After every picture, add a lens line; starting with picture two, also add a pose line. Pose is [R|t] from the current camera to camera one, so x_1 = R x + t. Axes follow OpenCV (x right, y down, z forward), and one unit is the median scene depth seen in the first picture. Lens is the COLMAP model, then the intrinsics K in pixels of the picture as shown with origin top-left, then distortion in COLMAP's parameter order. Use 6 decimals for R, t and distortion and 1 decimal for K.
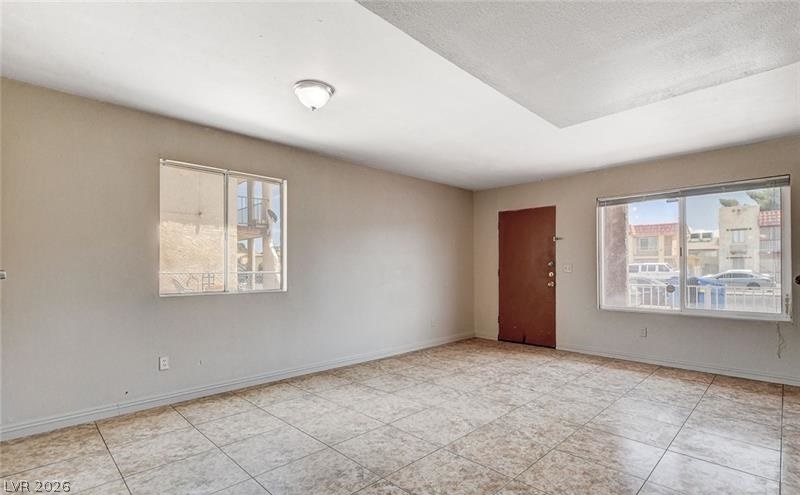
lens RADIAL K [[385.6, 0, 392.5], [0, 385.6, 266.1], [0, 0, 1]] dist [-0.000359, 0.001203]
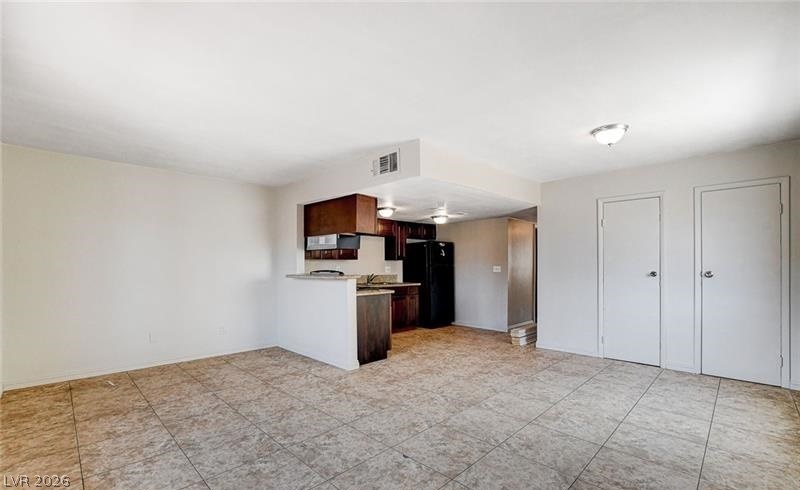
lens RADIAL K [[351.9, 0, 397.5], [0, 351.9, 264.5], [0, 0, 1]] dist [-0.012023, -0.000133]
pose [[-0.999845, 0.002907, -0.017385, 0.322795], [0.003117, 0.999923, -0.012046, -0.006920], [0.017349, -0.012098, -0.999776, 1.362267]]
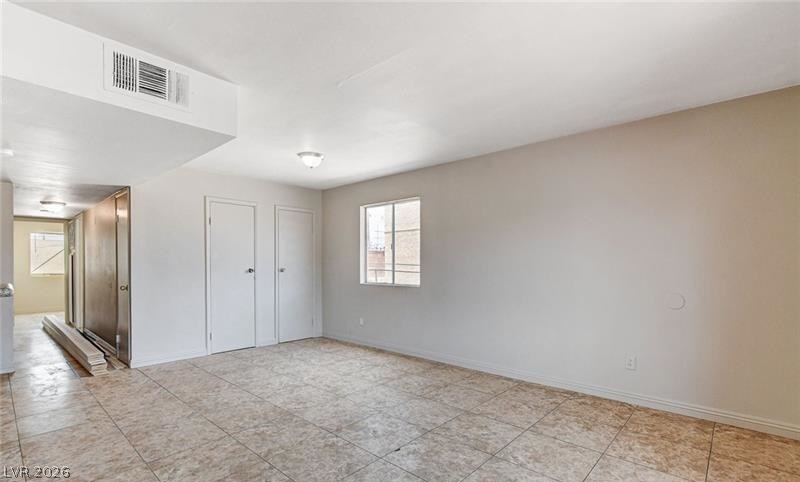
lens RADIAL K [[372.8, 0, 396.9], [0, 372.8, 269.4], [0, 0, 1]] dist [0.000525, 0.000122]
pose [[0.057542, 0.016436, -0.998208, 0.860720], [0.006480, 0.999837, 0.016836, -0.011851], [0.998322, -0.007438, 0.057426, 0.809964]]
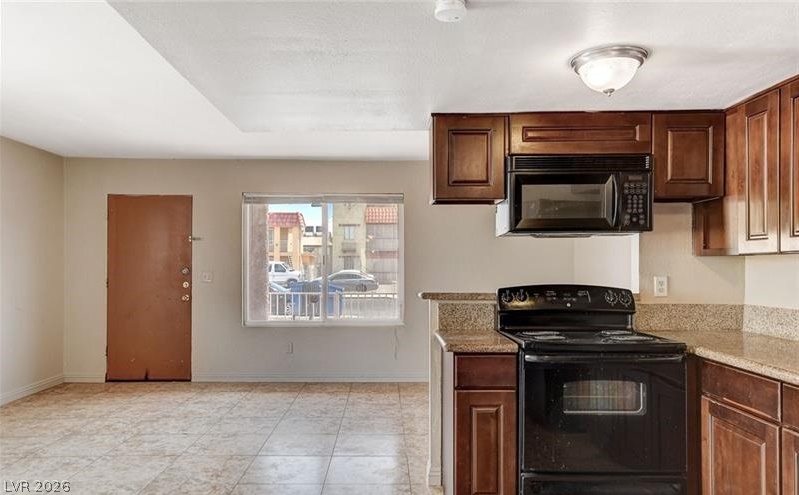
lens RADIAL K [[582.5, 0, 399.1], [0, 582.5, 269.5], [0, 0, 1]] dist [0.027193, 0.001529]
pose [[0.680798, 0.000513, 0.732471, -0.191080], [-0.009170, 0.999927, 0.007823, -0.027897], [-0.732414, -0.012043, 0.680753, -0.124551]]
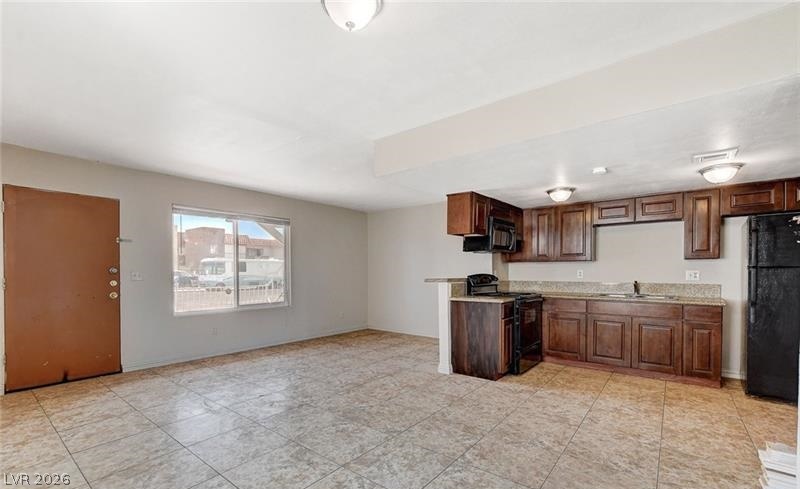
lens RADIAL K [[352.5, 0, 398.0], [0, 352.5, 276.6], [0, 0, 1]] dist [-0.002635, -0.000252]
pose [[-0.129971, -0.014505, 0.991412, -0.511253], [-0.005628, 0.999888, 0.013891, -0.008094], [-0.991502, -0.003774, -0.130038, 0.642193]]
